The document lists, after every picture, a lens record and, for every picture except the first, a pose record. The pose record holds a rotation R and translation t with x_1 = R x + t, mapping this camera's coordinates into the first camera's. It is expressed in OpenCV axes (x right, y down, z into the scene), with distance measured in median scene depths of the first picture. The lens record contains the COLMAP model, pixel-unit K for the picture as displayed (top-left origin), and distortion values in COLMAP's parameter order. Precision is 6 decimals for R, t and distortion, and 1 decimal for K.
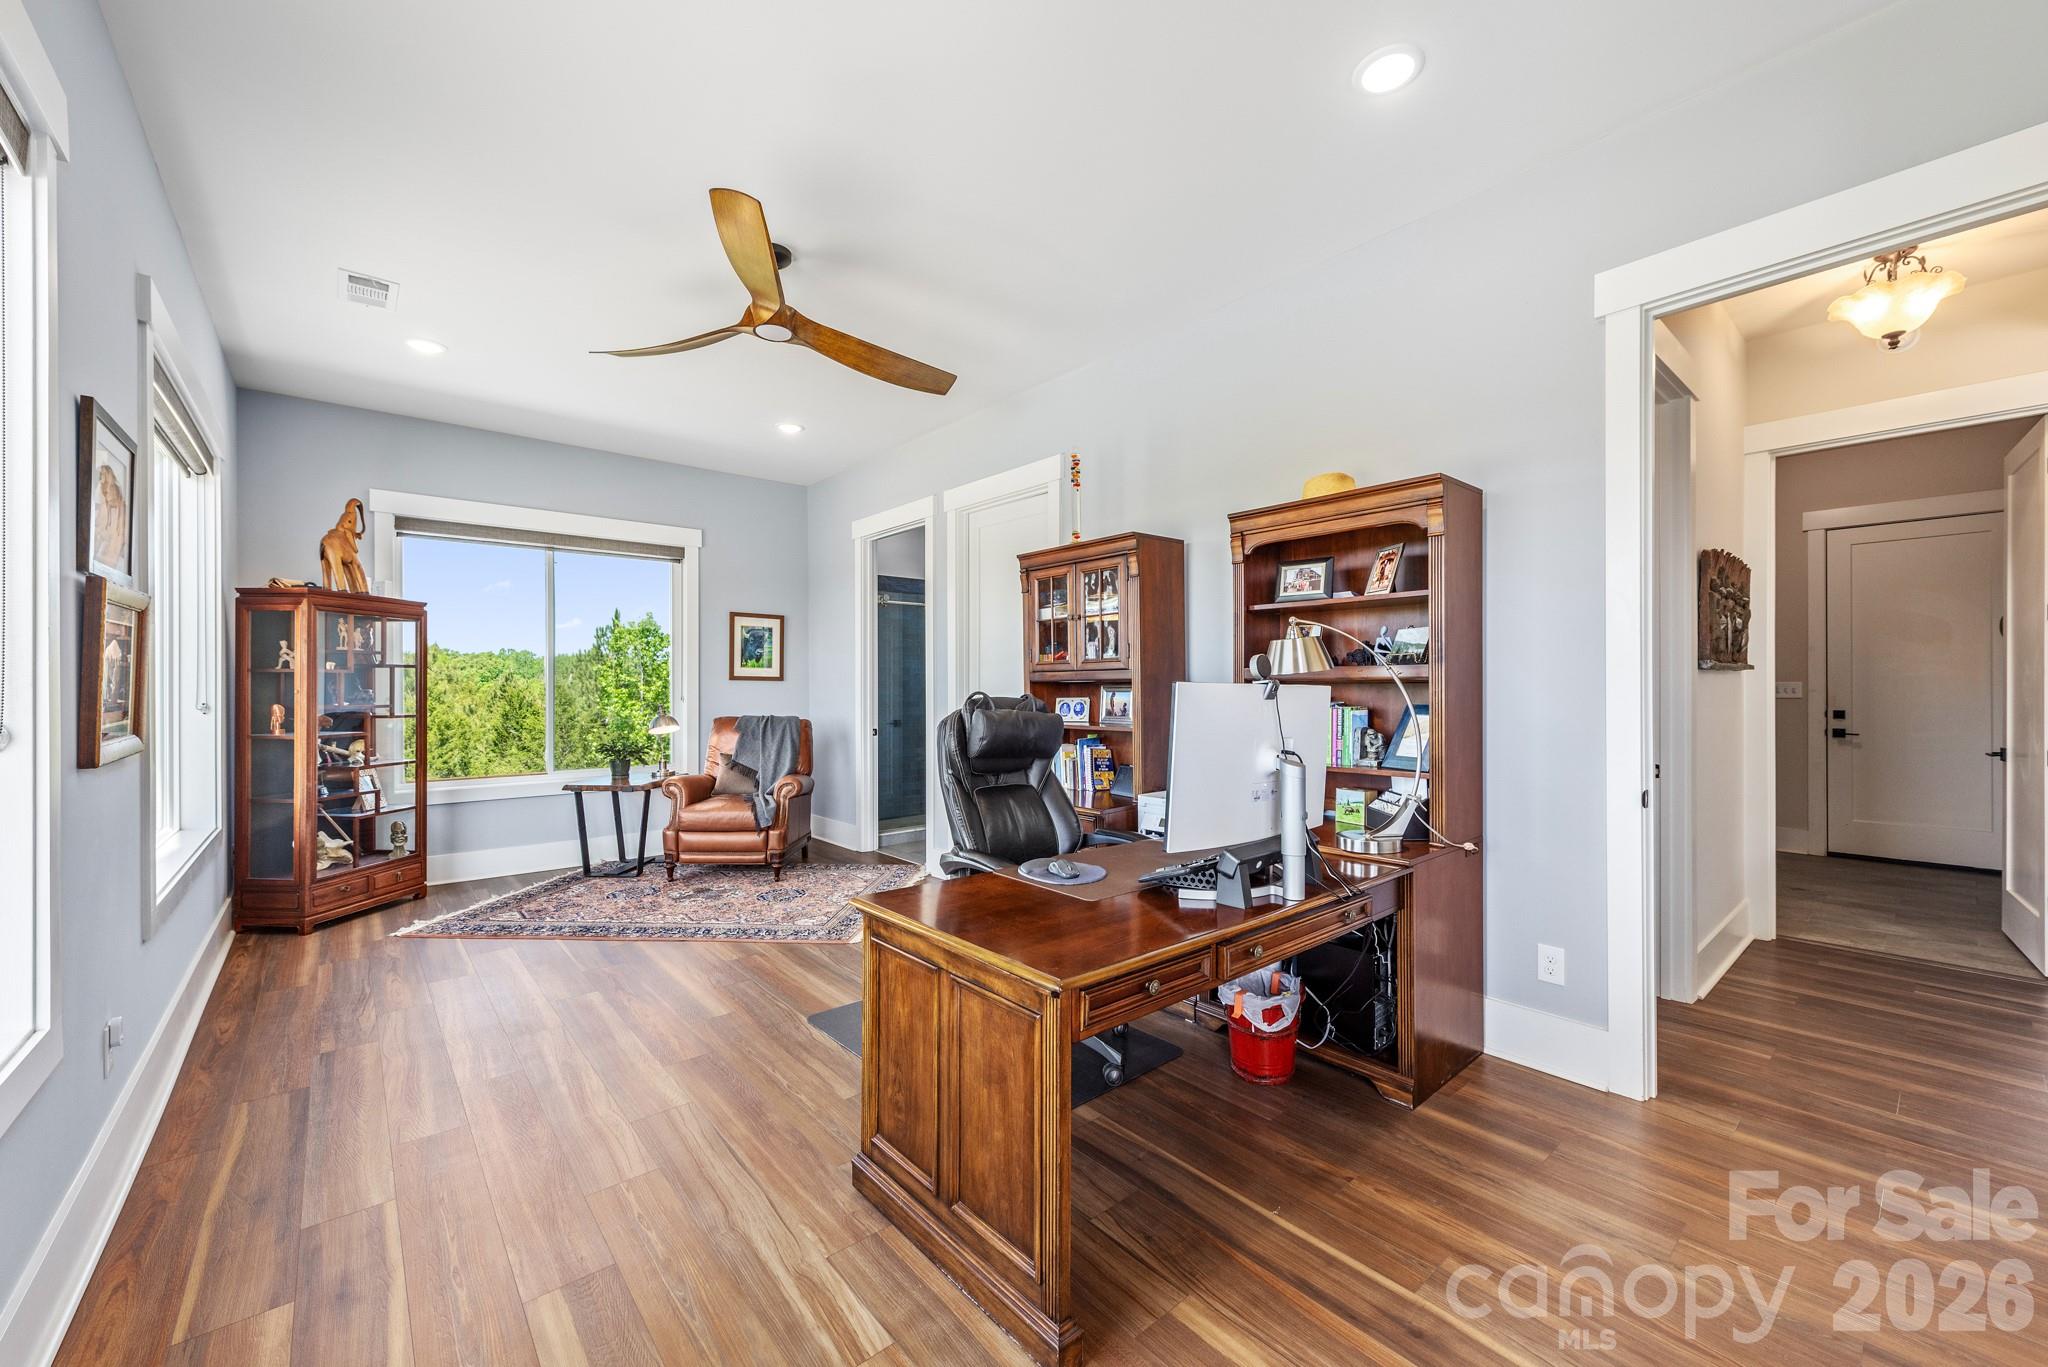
lens RADIAL K [[800.6, 0, 1032.4], [0, 800.6, 681.3], [0, 0, 1]] dist [0.012430, -0.001645]
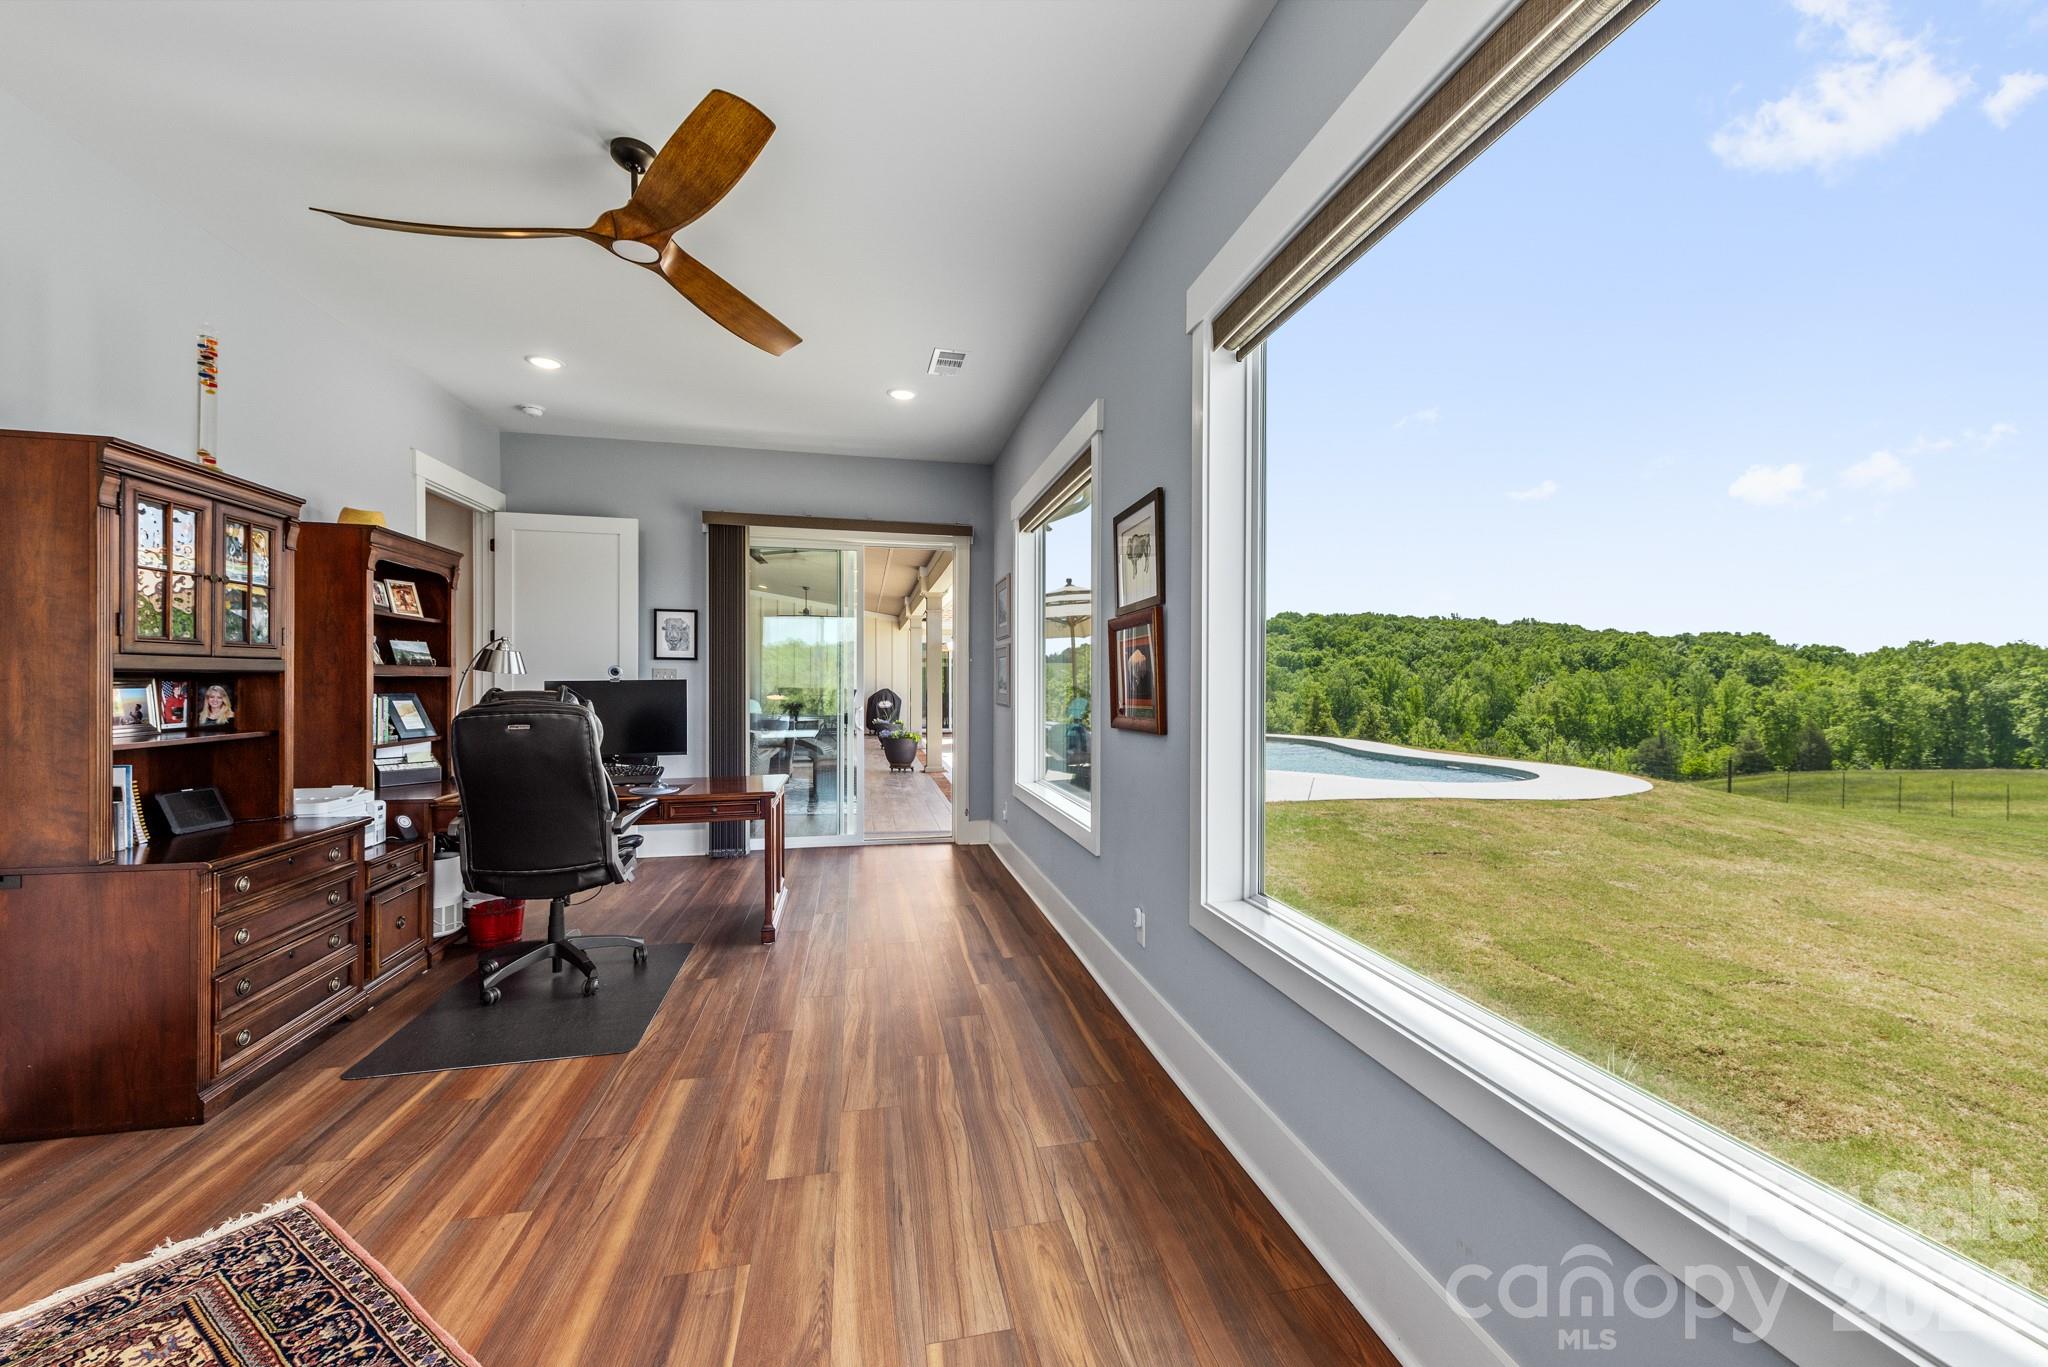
lens RADIAL K [[800.6, 0, 1029.5], [0, 800.6, 682.2], [0, 0, 1]] dist [0.012430, -0.001645]
pose [[-0.878817, -0.001367, 0.477158, -1.099026], [-0.003601, 0.999986, -0.003768, 0.011253], [-0.477146, -0.005029, -0.878810, 1.578123]]
